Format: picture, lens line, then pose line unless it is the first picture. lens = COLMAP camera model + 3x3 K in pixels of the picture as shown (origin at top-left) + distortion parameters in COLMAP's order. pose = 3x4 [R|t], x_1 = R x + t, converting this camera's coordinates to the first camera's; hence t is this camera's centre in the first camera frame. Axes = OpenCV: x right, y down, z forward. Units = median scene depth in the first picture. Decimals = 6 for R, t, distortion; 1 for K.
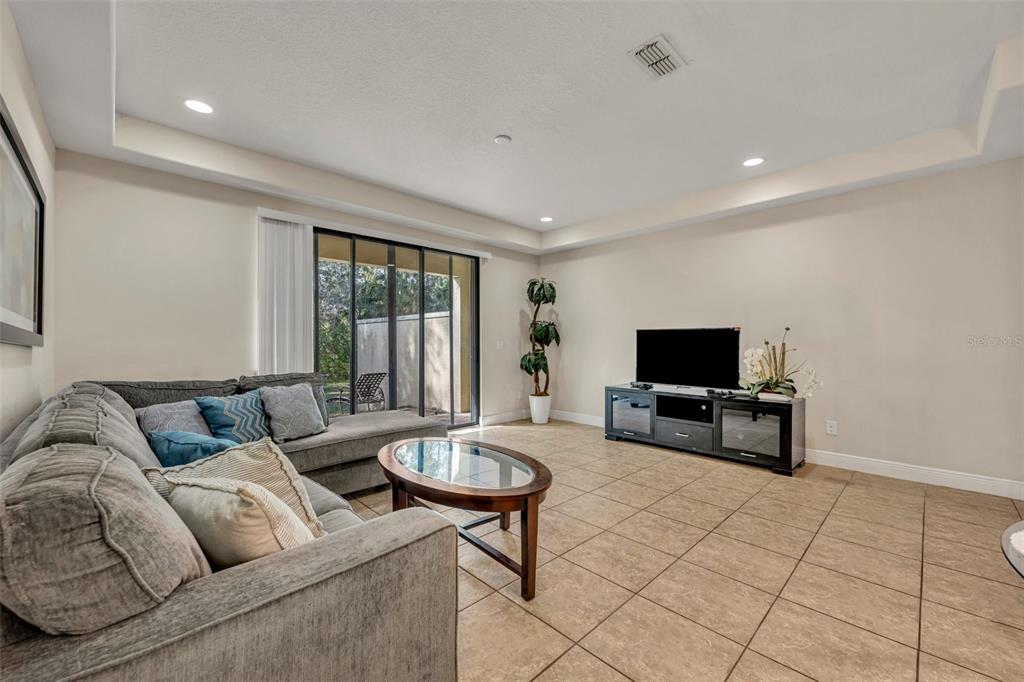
lens RADIAL K [[409.2, 0, 512.1], [0, 409.2, 344.7], [0, 0, 1]] dist [-0.002627, -0.000318]
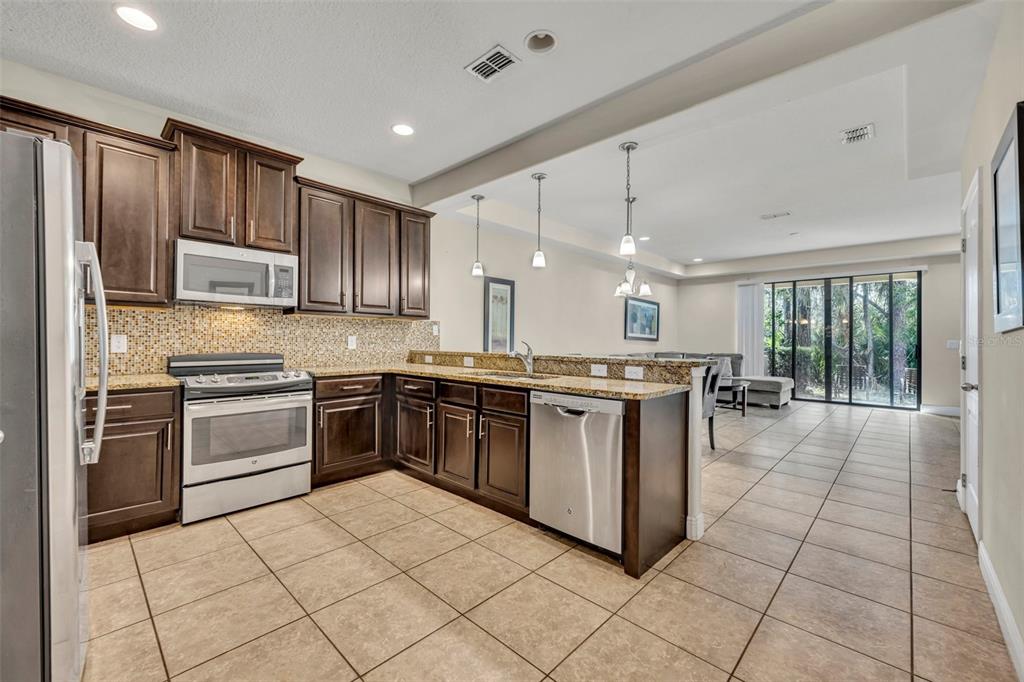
lens RADIAL K [[423.8, 0, 500.9], [0, 423.8, 340.9], [0, 0, 1]] dist [-0.000885, 0.000061]
pose [[0.019274, 0.003851, -0.999807, 1.614949], [-0.008676, 0.999956, 0.003685, -0.002681], [0.999777, 0.008604, 0.019306, -0.344363]]
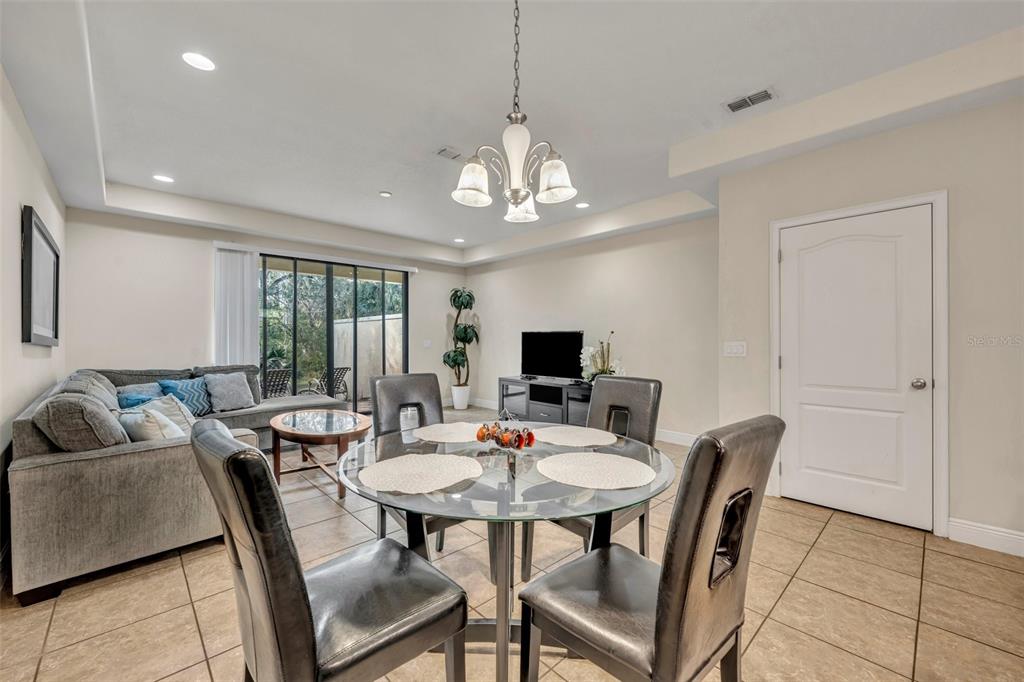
lens RADIAL K [[413.9, 0, 505.7], [0, 413.9, 342.2], [0, 0, 1]] dist [-0.000990, 0.000127]
pose [[0.999687, 0.000255, -0.025023, 0.347116], [-0.000215, 0.999999, 0.001610, -0.008235], [0.025023, -0.001604, 0.999686, -0.311381]]
